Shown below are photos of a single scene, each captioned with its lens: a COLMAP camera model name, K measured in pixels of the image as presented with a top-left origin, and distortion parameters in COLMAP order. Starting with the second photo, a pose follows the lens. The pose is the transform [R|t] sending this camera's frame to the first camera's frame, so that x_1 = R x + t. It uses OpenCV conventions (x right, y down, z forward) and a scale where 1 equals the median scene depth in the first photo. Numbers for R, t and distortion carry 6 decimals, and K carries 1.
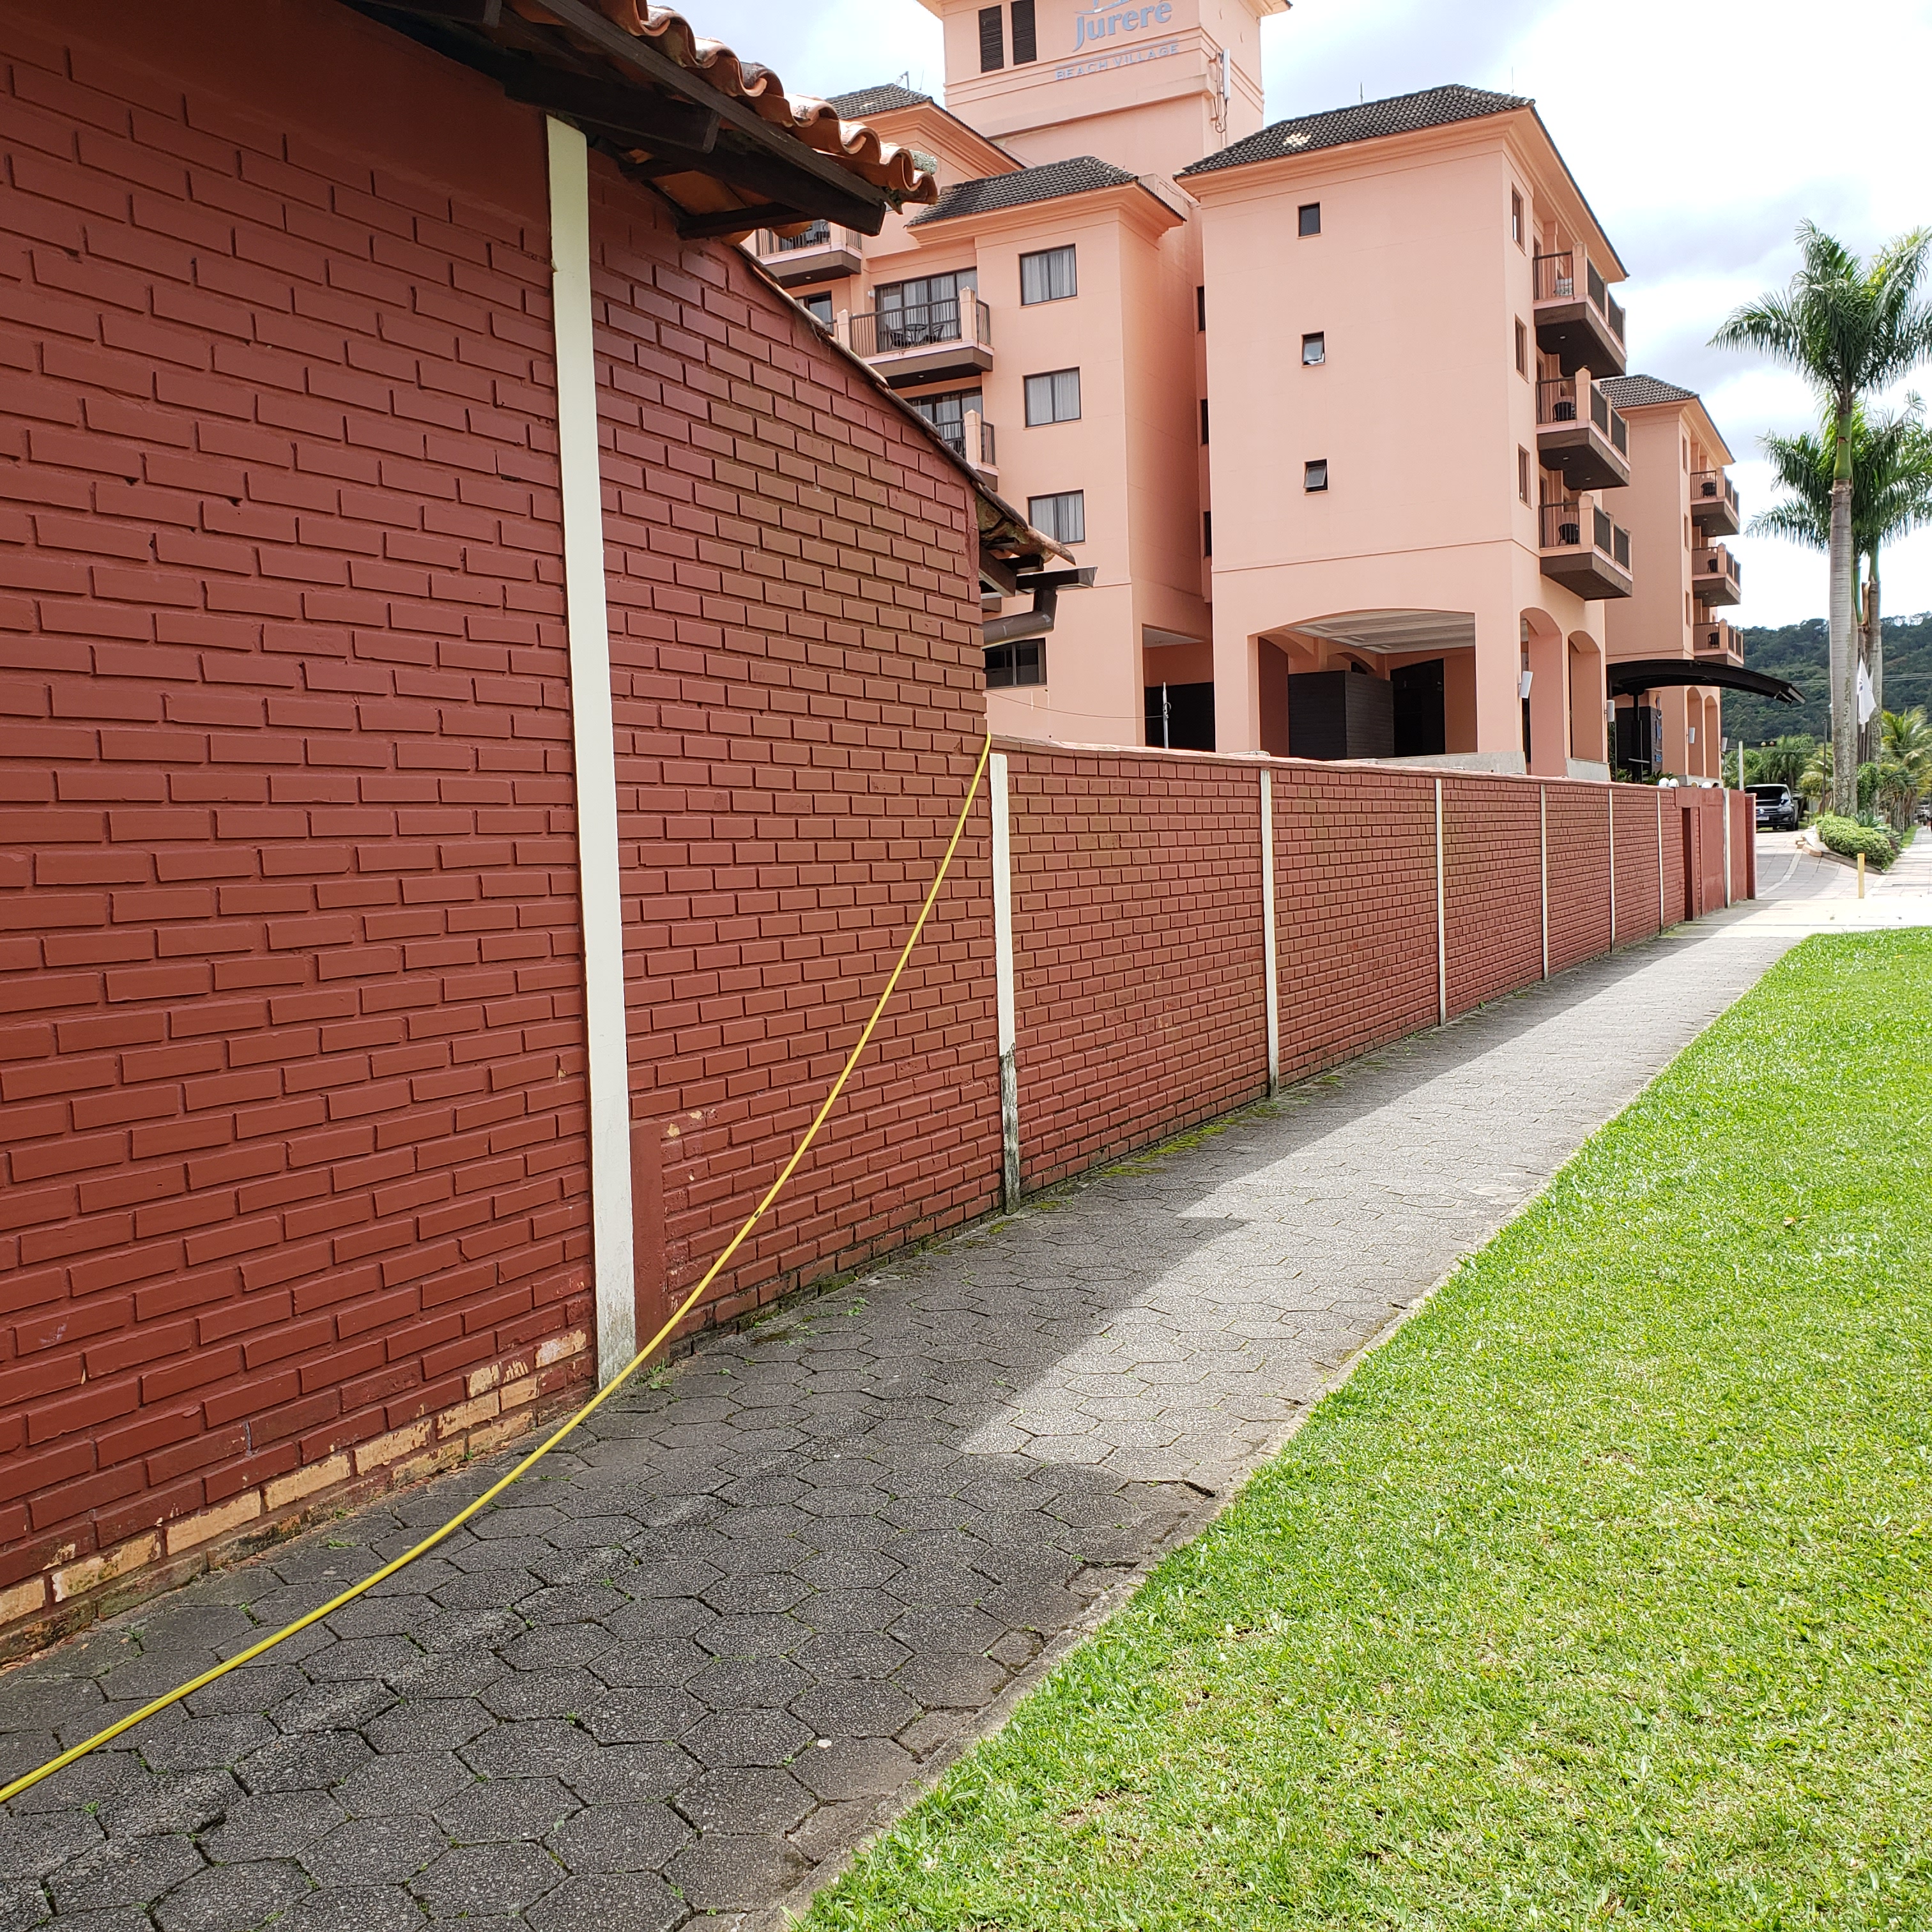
lens RADIAL K [[2012.2, 0, 966.0], [0, 2012.2, 966.0], [0, 0, 1]] dist [0.159282, -0.383253]
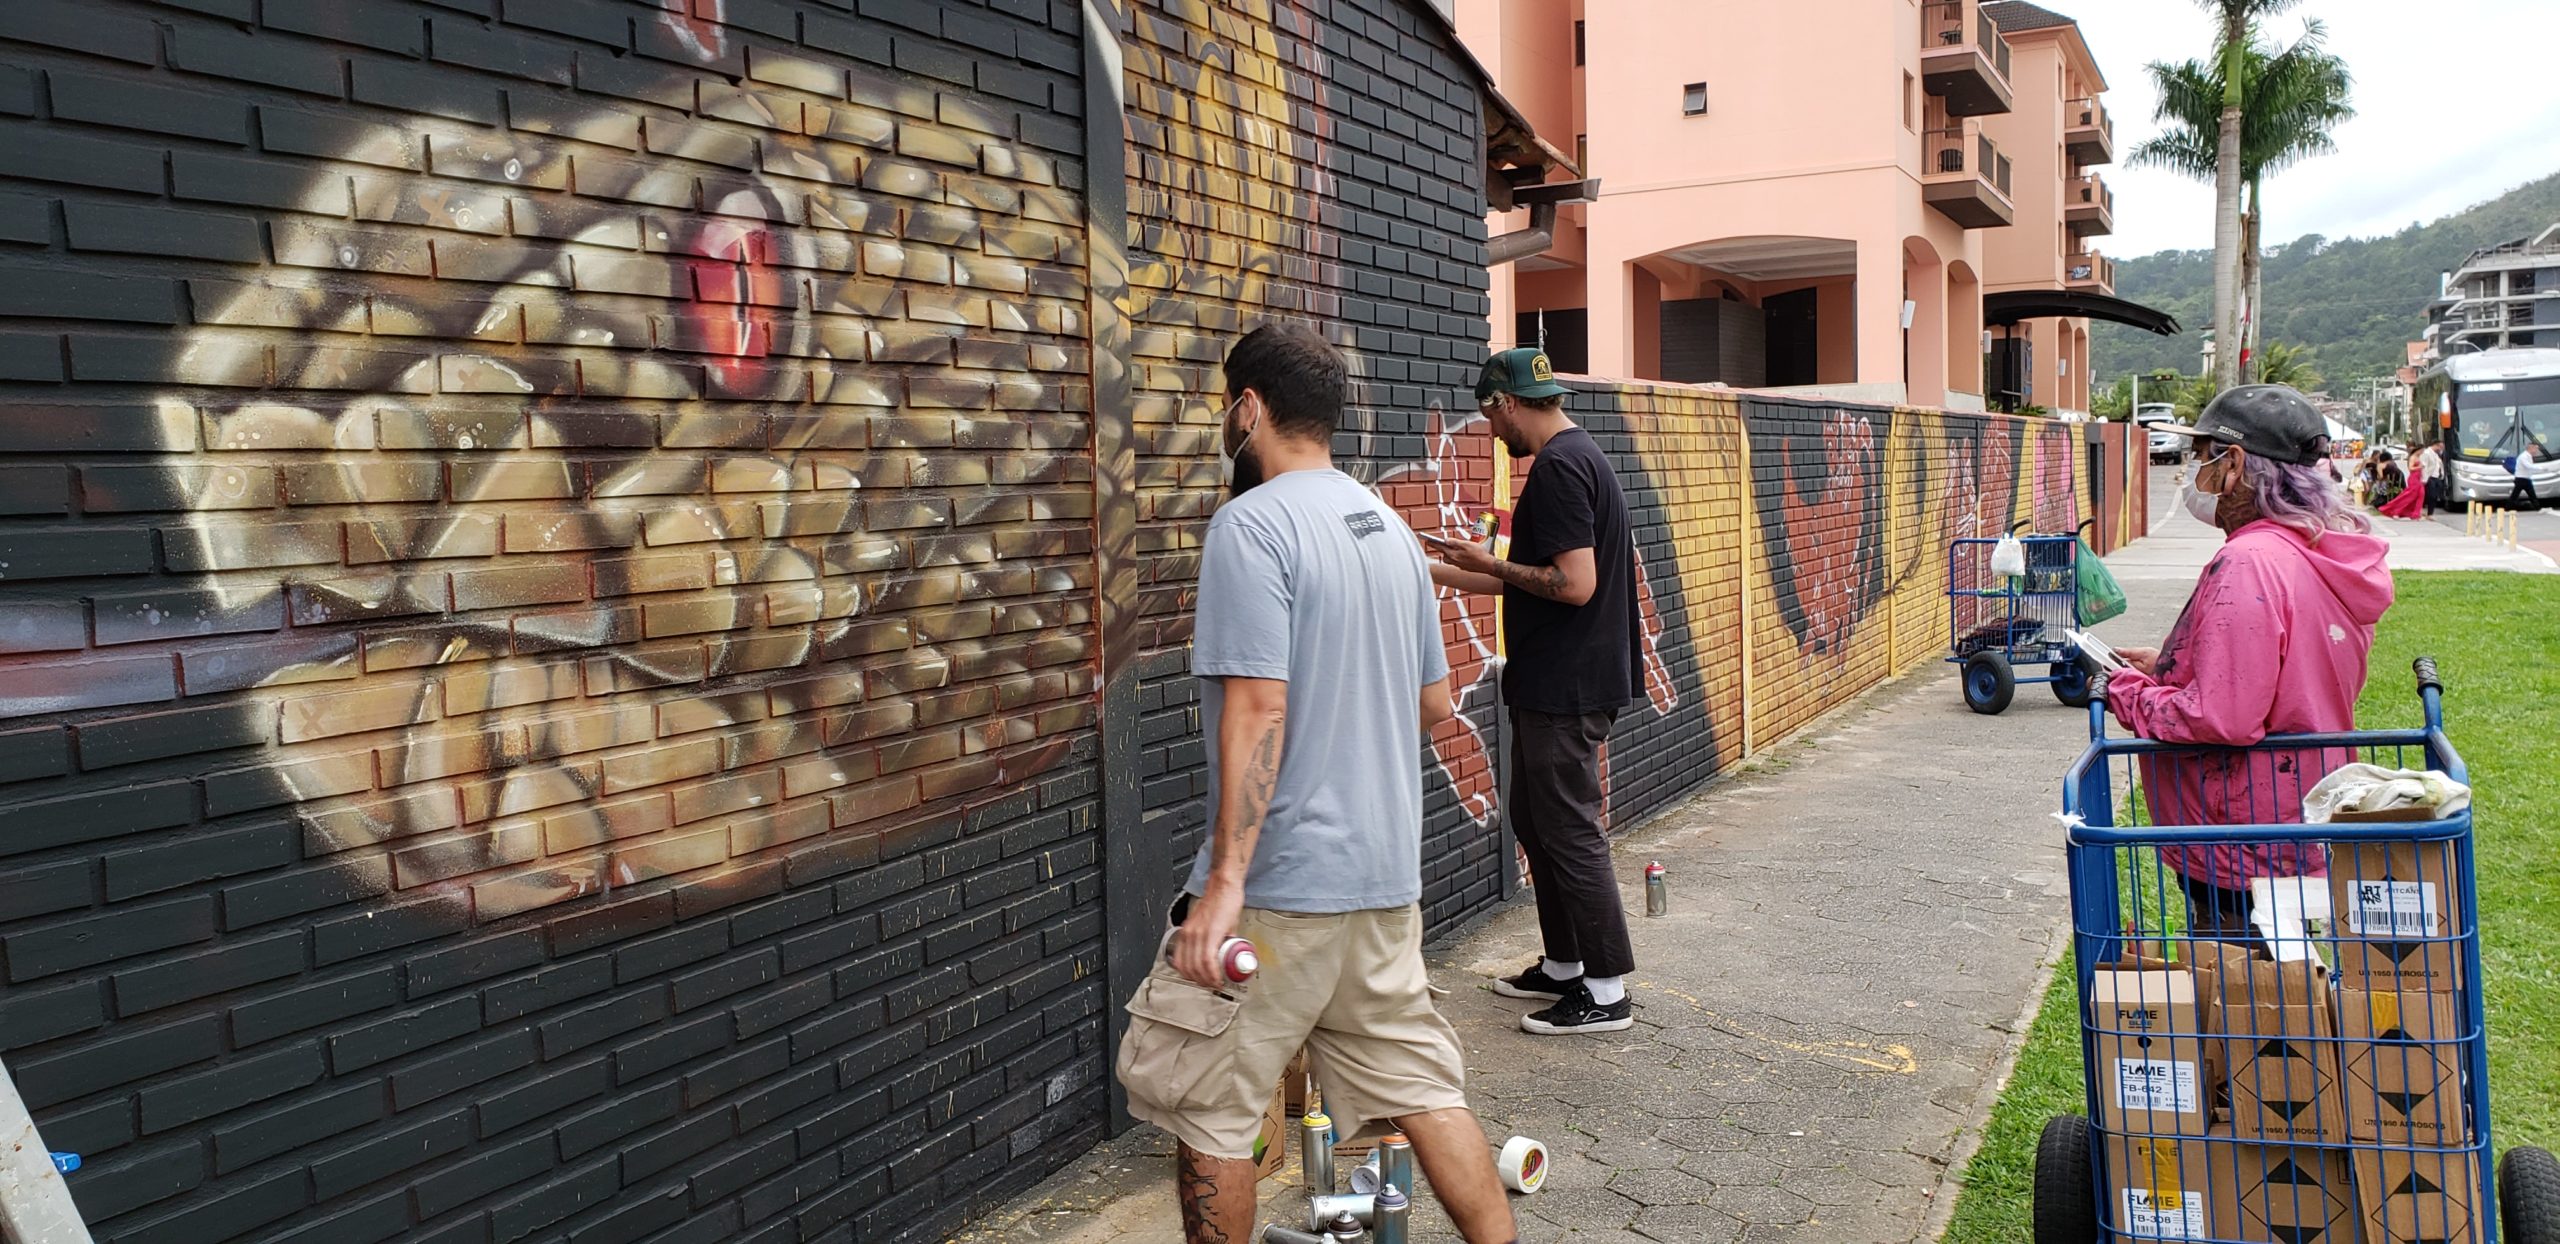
lens RADIAL K [[2015.9, 0, 1280.0], [0, 2015.9, 622.0], [0, 0, 1]] dist [0.086309, -0.140447]
pose [[0.999806, 0.010971, -0.016354, -0.008462], [-0.010719, 0.999824, 0.015420, -0.001734], [0.016520, -0.015242, 0.999747, 0.012681]]
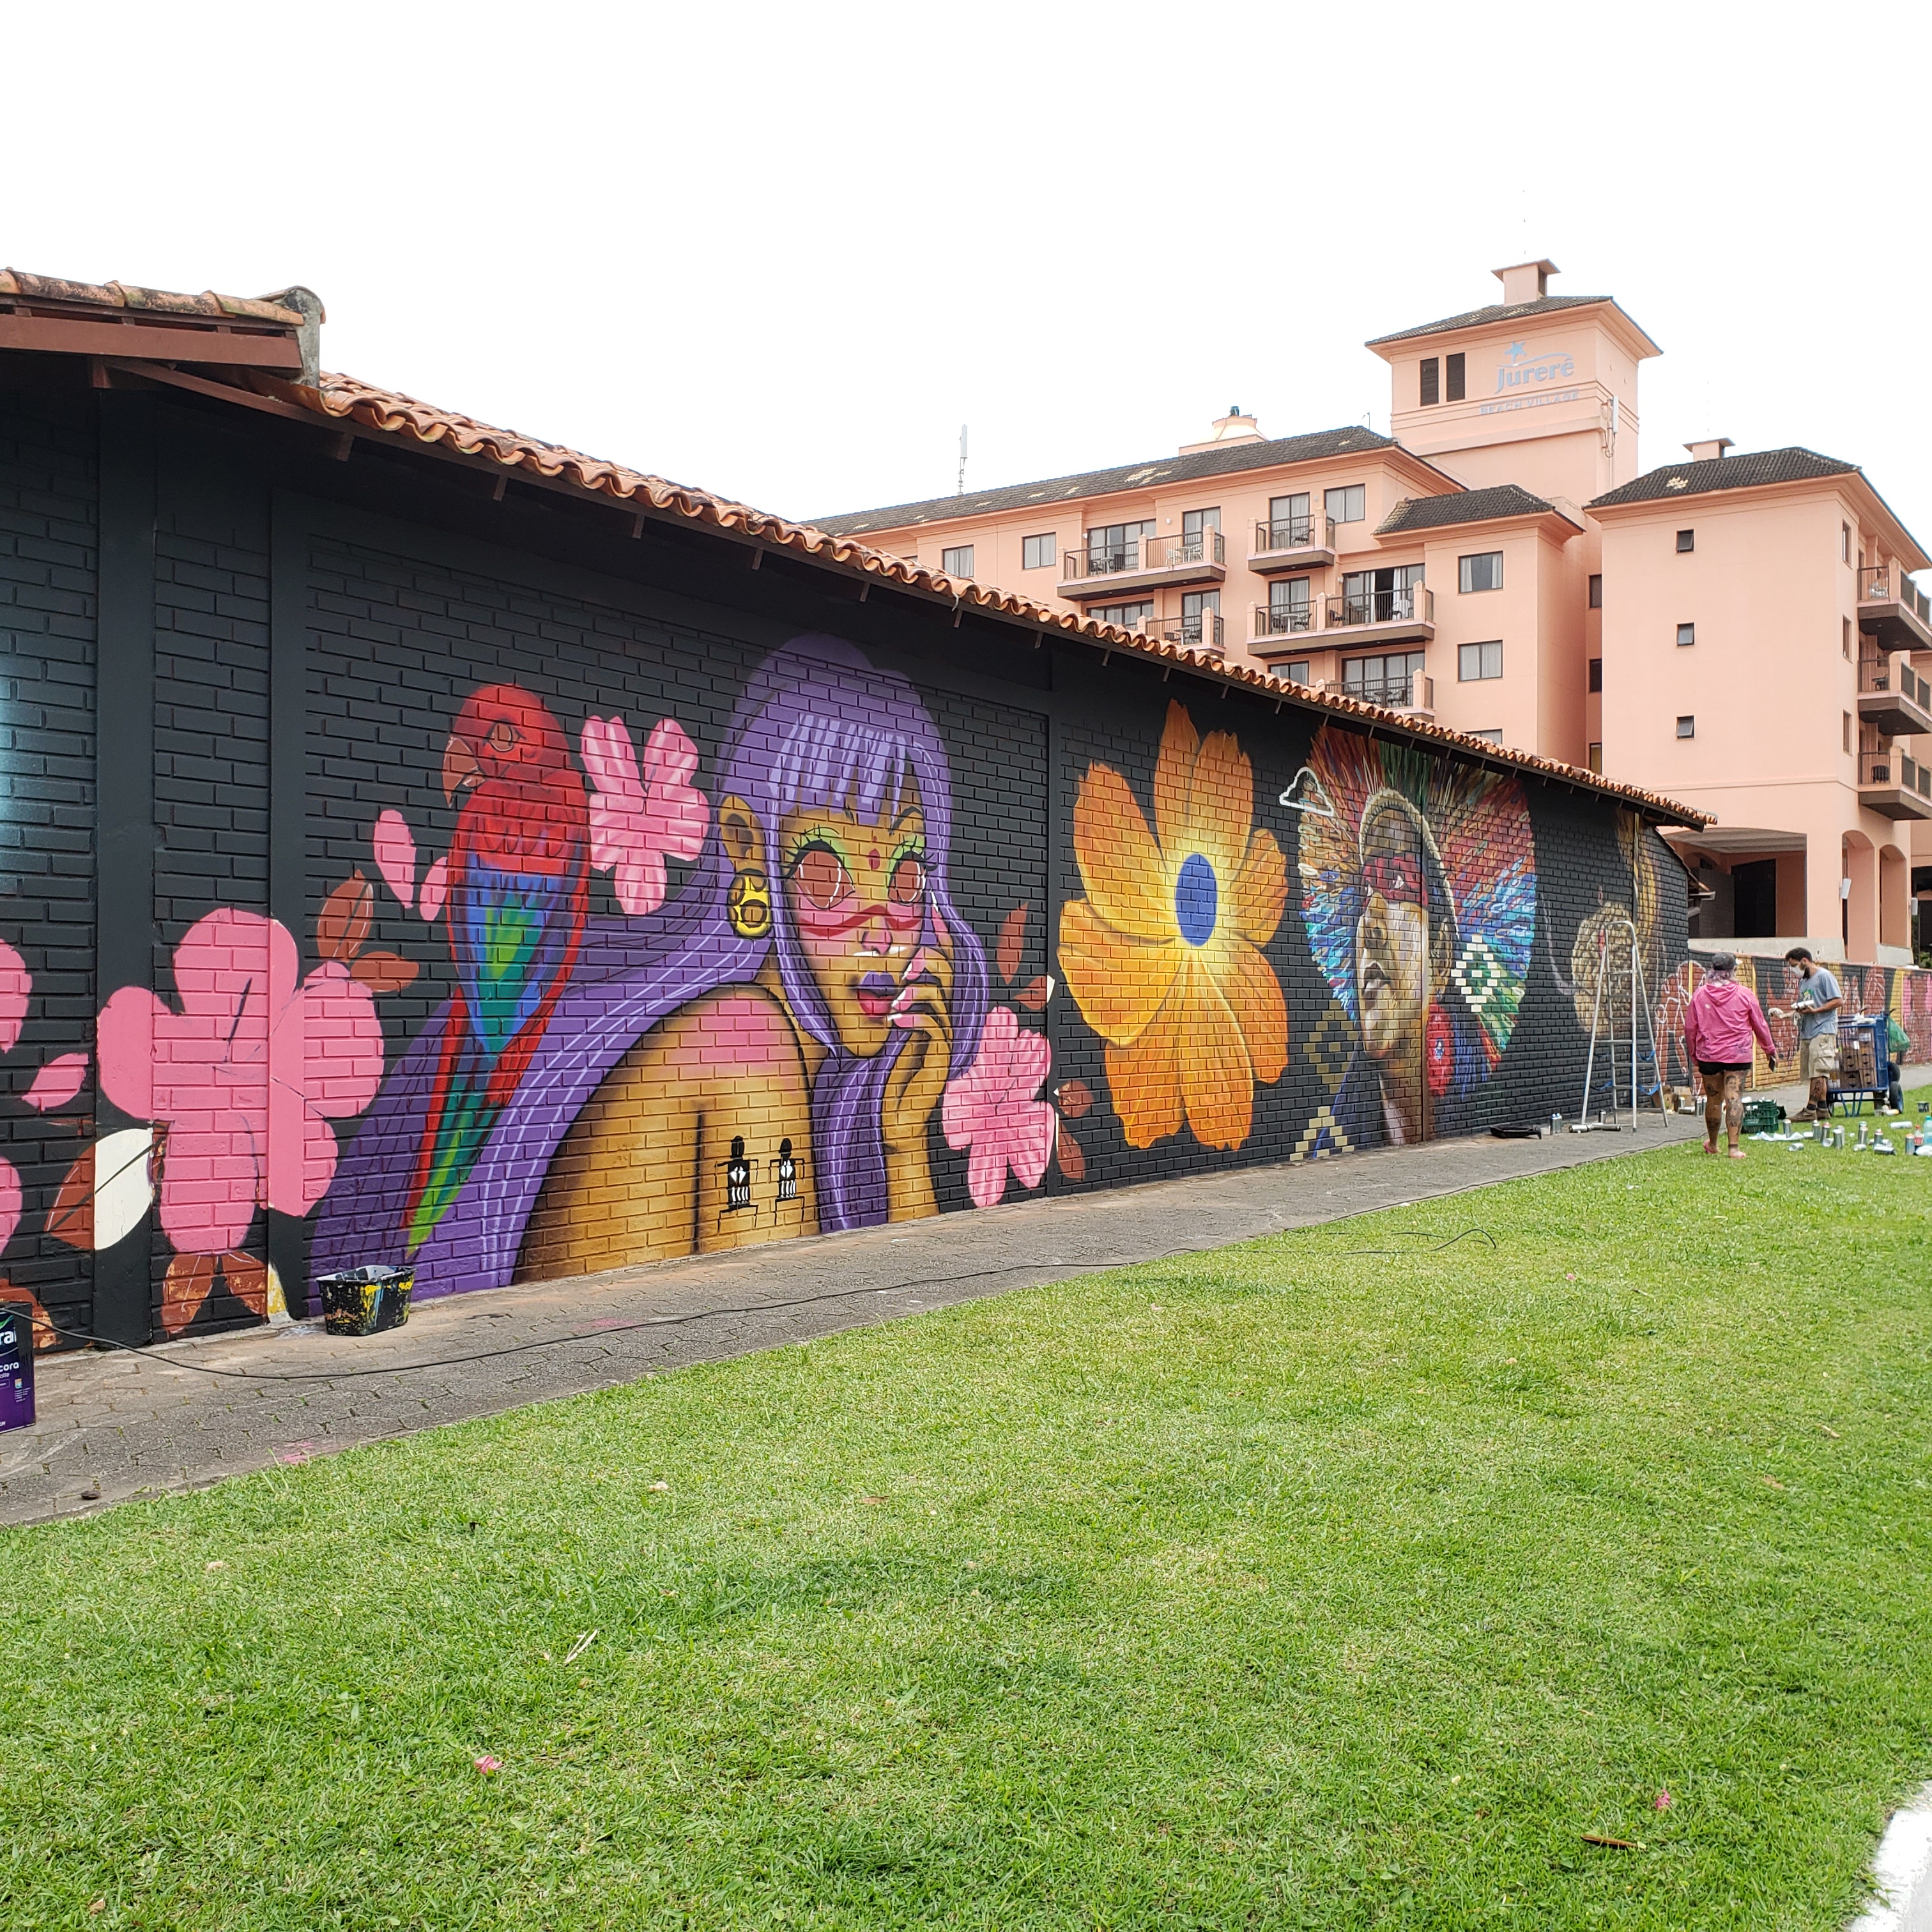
lens RADIAL K [[2012.2, 0, 966.0], [0, 2012.2, 966.0], [0, 0, 1]] dist [0.159282, -0.383253]
pose [[0.989960, 0.046127, -0.133610, -0.101497], [-0.055244, 0.996332, -0.065356, 0.028513], [0.130105, 0.072081, 0.988877, -0.353206]]
